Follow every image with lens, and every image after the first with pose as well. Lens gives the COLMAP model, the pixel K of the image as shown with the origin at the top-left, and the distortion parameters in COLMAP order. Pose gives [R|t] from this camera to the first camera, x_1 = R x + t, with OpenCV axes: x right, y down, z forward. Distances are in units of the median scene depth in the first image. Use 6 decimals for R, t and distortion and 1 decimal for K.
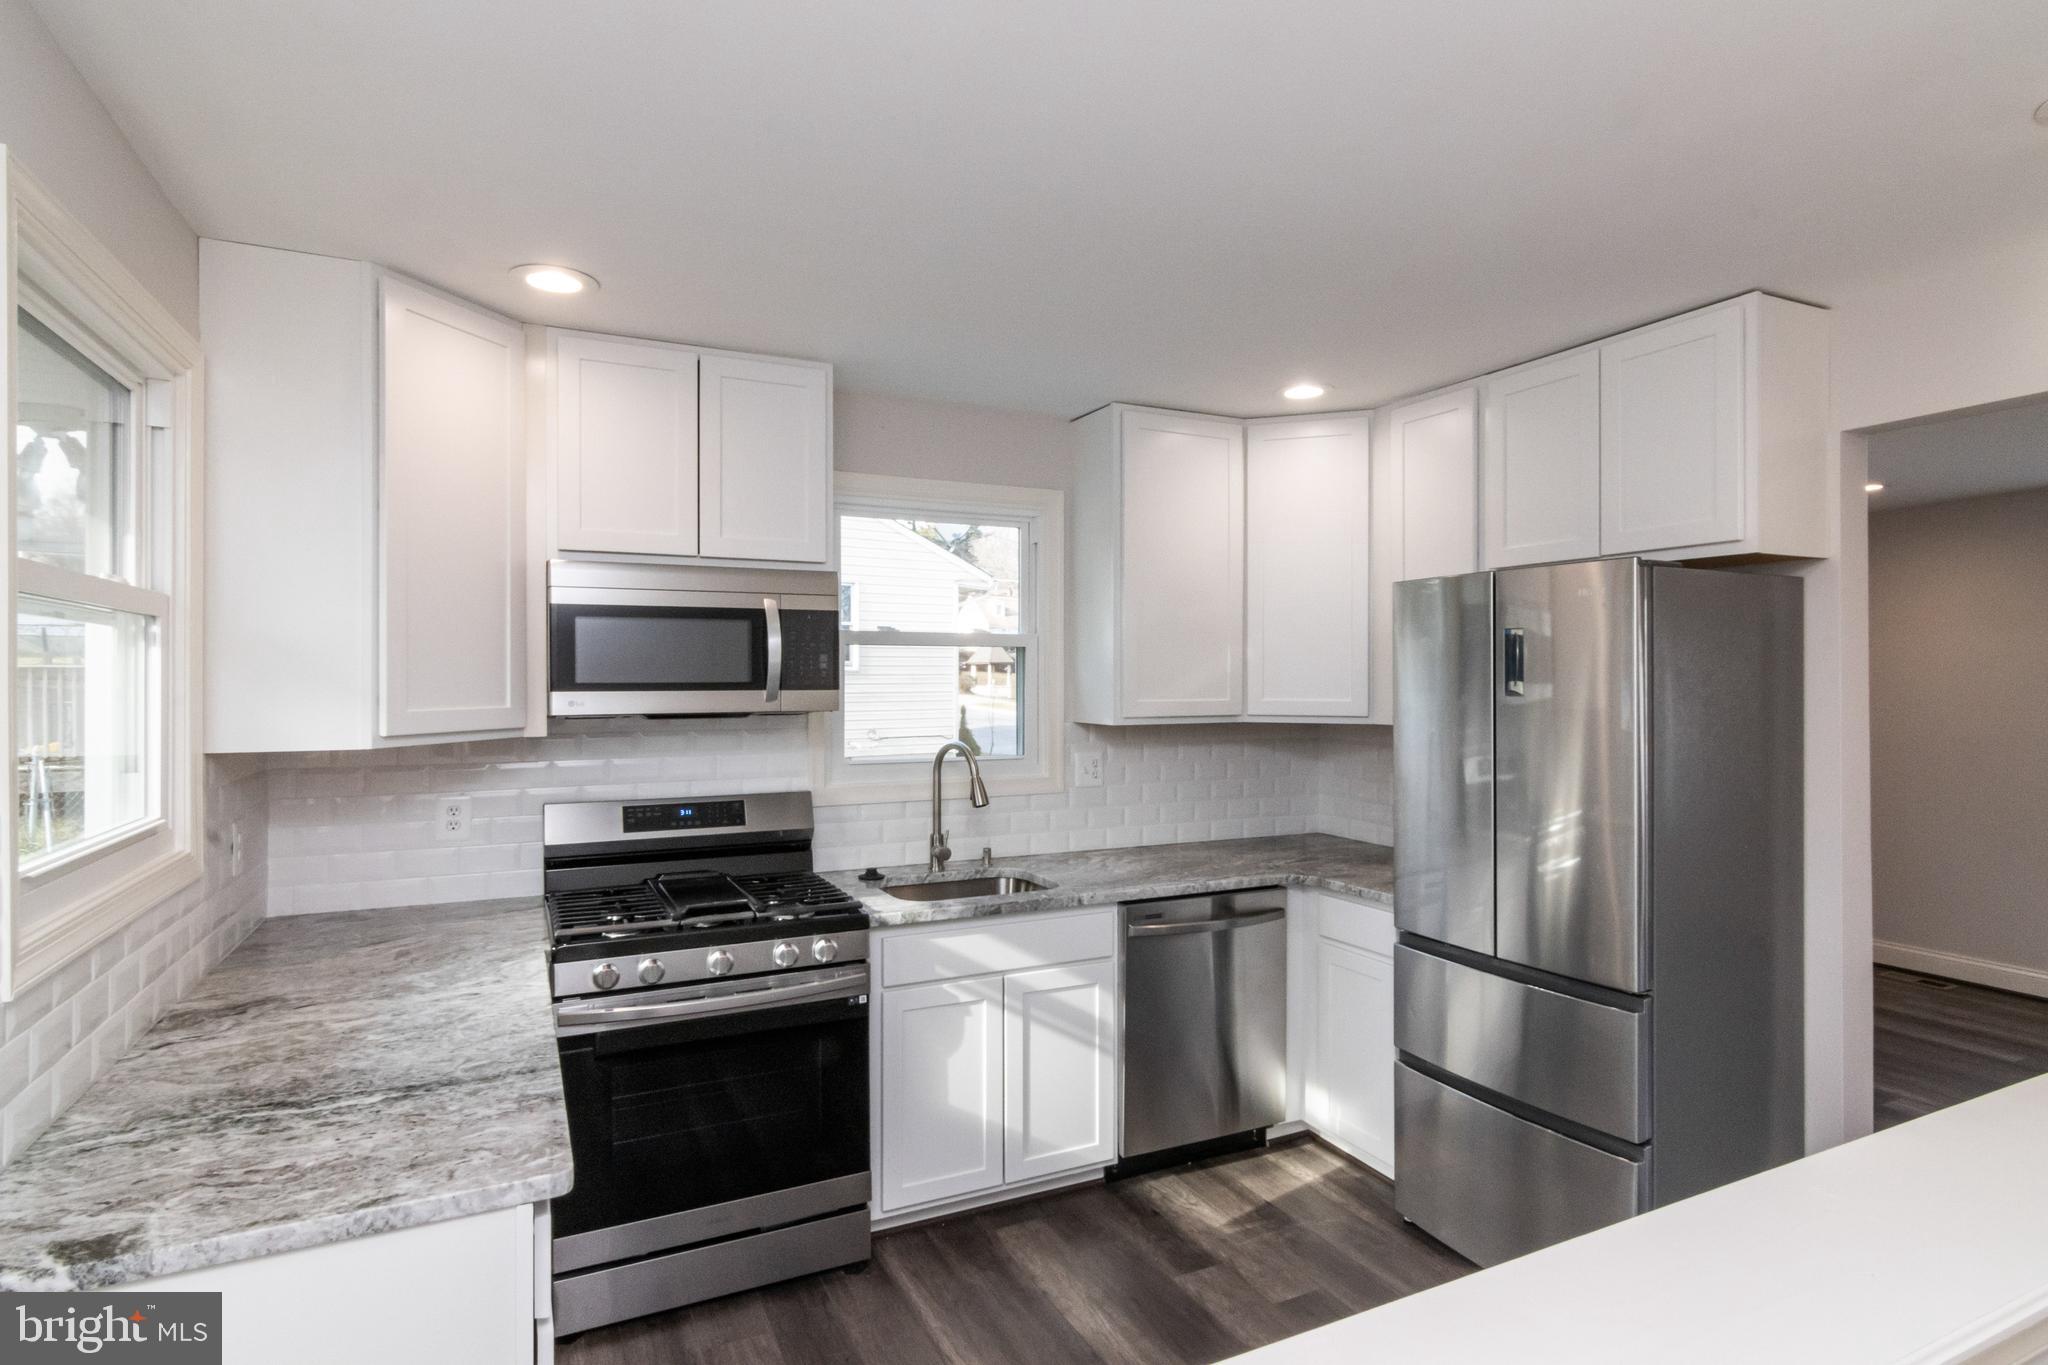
lens RADIAL K [[1046.8, 0, 1021.3], [0, 1046.8, 673.6], [0, 0, 1]] dist [-0.001725, 0.005825]
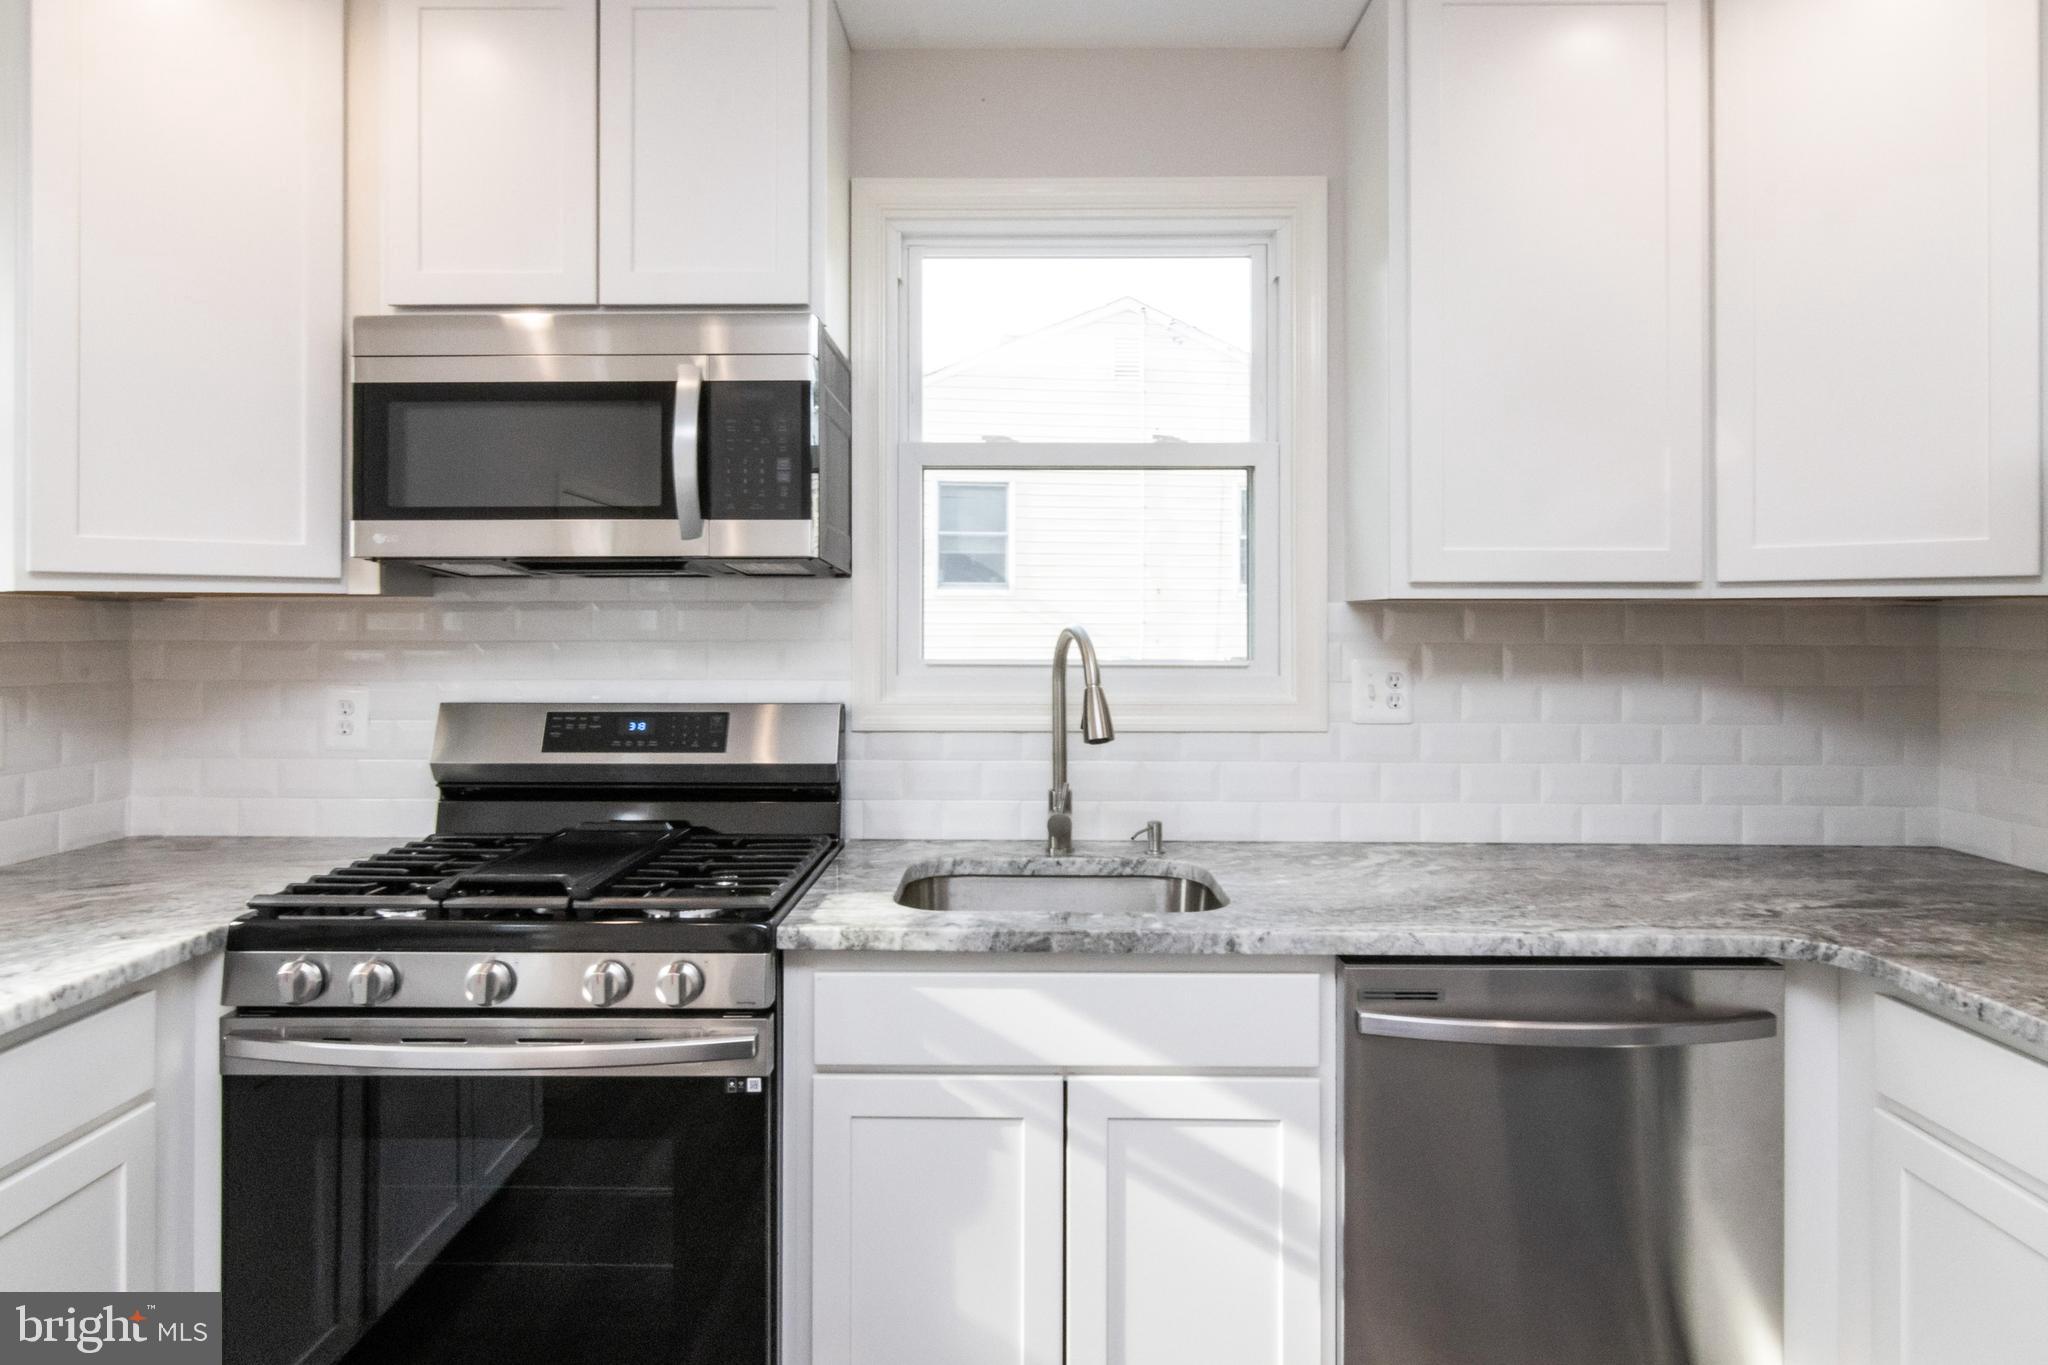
lens RADIAL K [[1170.1, 0, 1004.4], [0, 1170.1, 610.6], [0, 0, 1]] dist [-0.007035, 0.001032]
pose [[0.893037, -0.001920, -0.449979, 0.189720], [-0.000073, 0.999990, -0.004413, 0.061972], [0.449983, 0.003974, 0.893028, 0.442621]]
